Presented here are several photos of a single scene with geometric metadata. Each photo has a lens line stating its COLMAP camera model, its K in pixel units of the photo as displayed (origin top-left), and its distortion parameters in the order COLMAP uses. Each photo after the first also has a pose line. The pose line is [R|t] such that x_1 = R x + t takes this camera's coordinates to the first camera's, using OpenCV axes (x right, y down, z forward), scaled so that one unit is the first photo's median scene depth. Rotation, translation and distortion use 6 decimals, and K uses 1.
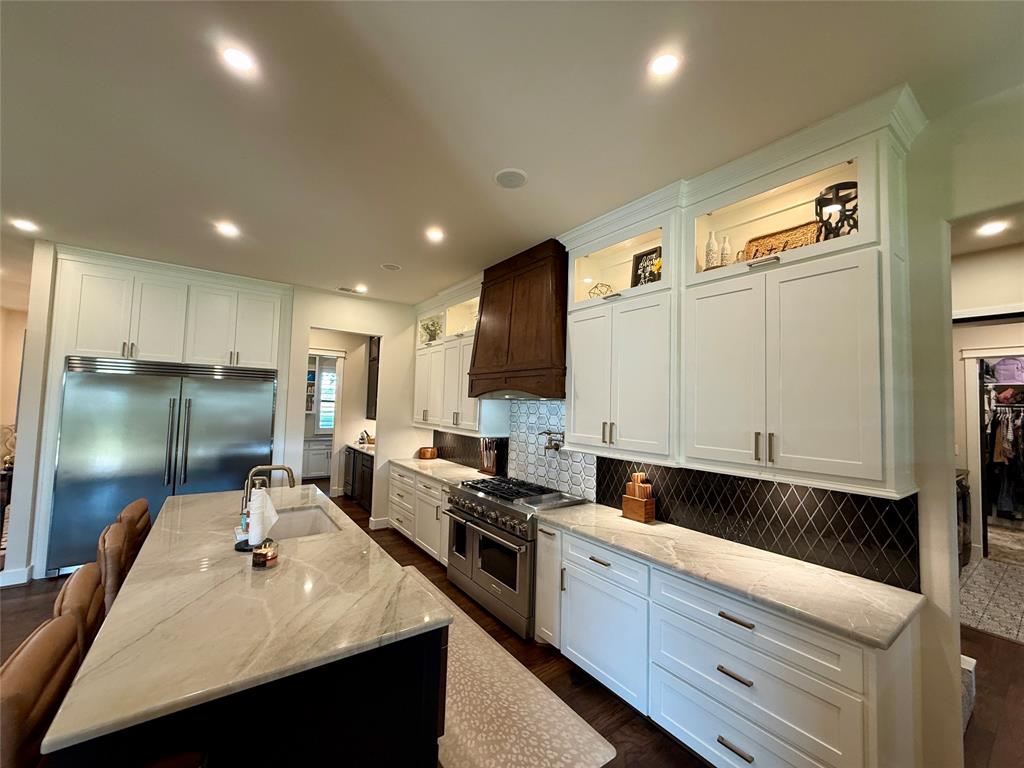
lens RADIAL K [[407.2, 0, 509.8], [0, 407.2, 382.0], [0, 0, 1]] dist [-0.002080, 0.000570]
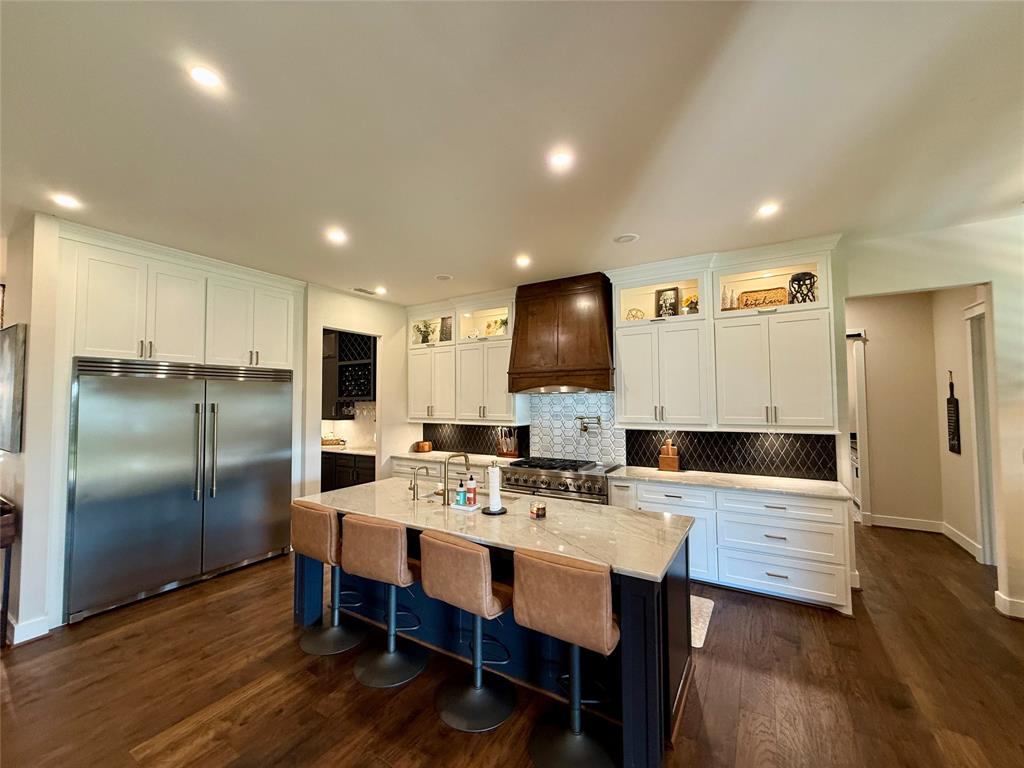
lens RADIAL K [[407.2, 0, 510.7], [0, 407.2, 384.5], [0, 0, 1]] dist [-0.002080, 0.000570]
pose [[0.921852, -0.020786, 0.386985, -0.555515], [0.013028, 0.999658, 0.022661, -0.013380], [-0.387324, -0.015849, 0.921808, -0.101835]]
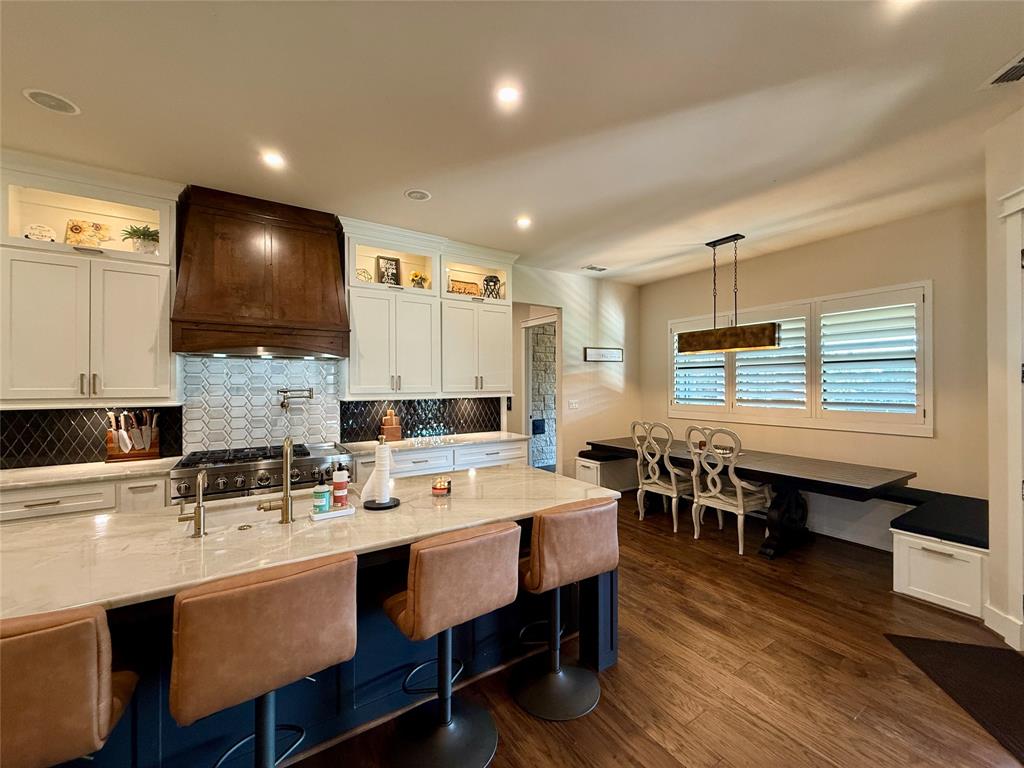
lens RADIAL K [[407.2, 0, 509.2], [0, 407.2, 383.7], [0, 0, 1]] dist [-0.002080, 0.000570]
pose [[0.063505, -0.029616, 0.997542, -0.796818], [-0.049460, 0.998238, 0.032786, 0.040789], [-0.996755, -0.051421, 0.061928, 0.341353]]
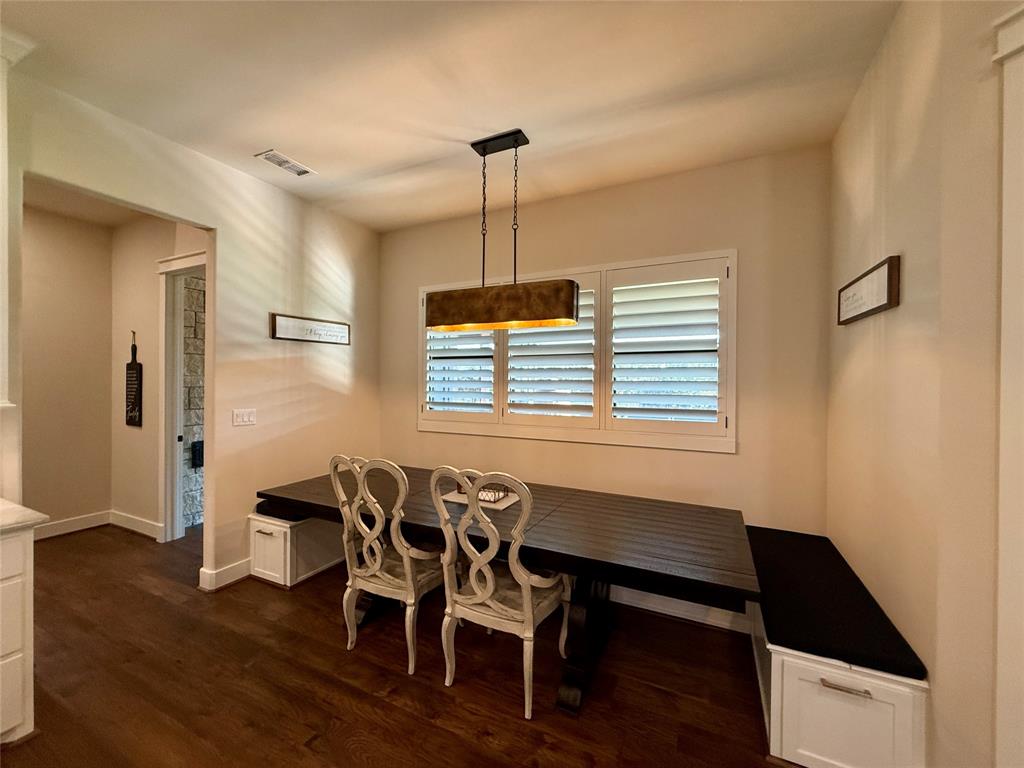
lens RADIAL K [[407.2, 0, 514.9], [0, 407.2, 383.2], [0, 0, 1]] dist [-0.002080, 0.000570]
pose [[-0.477028, -0.036566, 0.878127, -0.278780], [-0.070337, 0.997518, 0.003329, 0.047373], [-0.876069, -0.060177, -0.478416, 0.129078]]
